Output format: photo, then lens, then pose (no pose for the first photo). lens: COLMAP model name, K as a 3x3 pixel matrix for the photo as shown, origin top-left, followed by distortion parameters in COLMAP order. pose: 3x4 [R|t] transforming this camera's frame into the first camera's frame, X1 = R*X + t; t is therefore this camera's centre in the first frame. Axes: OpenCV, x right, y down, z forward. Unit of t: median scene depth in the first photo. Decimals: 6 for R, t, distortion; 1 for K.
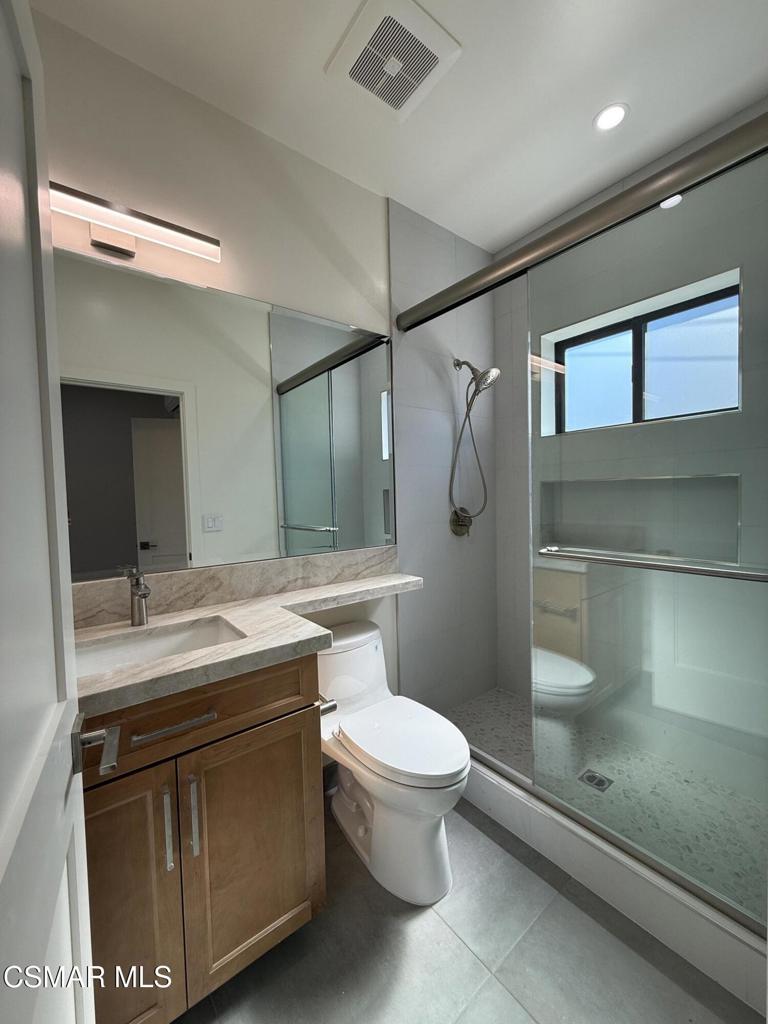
lens RADIAL K [[408.5, 0, 384.0], [0, 408.5, 512.0], [0, 0, 1]] dist [0.000672, -0.000018]
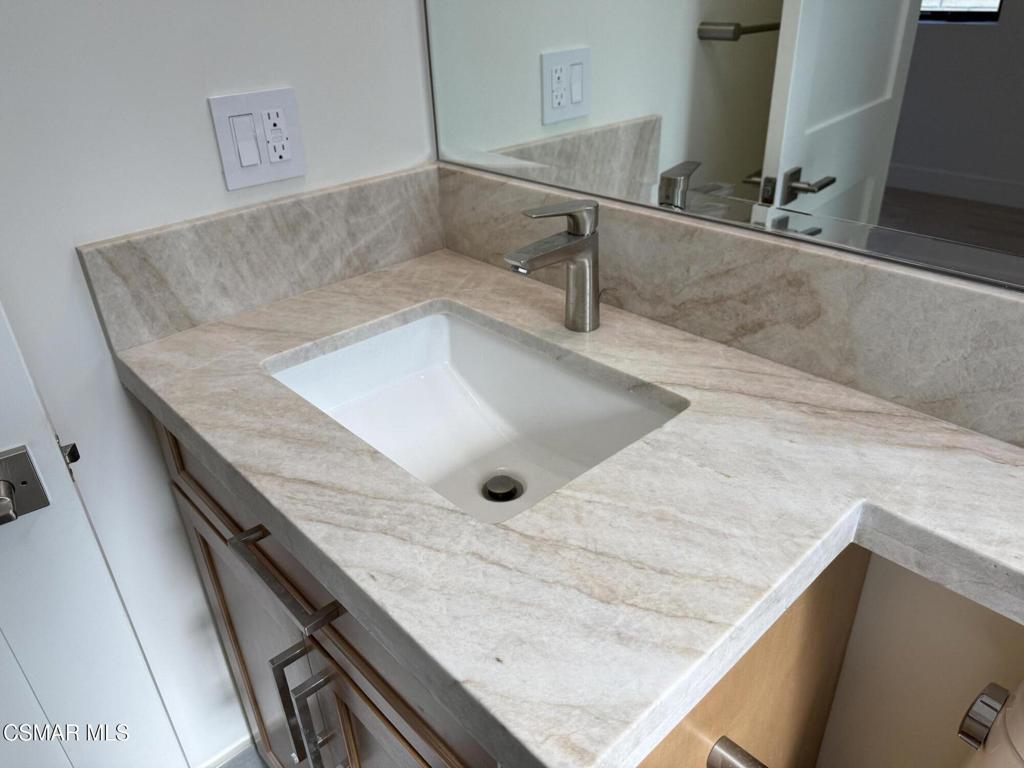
lens RADIAL K [[729.7, 0, 512.0], [0, 729.7, 384.0], [0, 0, 1]] dist [0.000433, -0.000144]
pose [[0.082711, 0.501207, -0.861365, 0.065108], [-0.008615, 0.864654, 0.502294, -0.044610], [0.996536, -0.034125, 0.075834, 0.819693]]
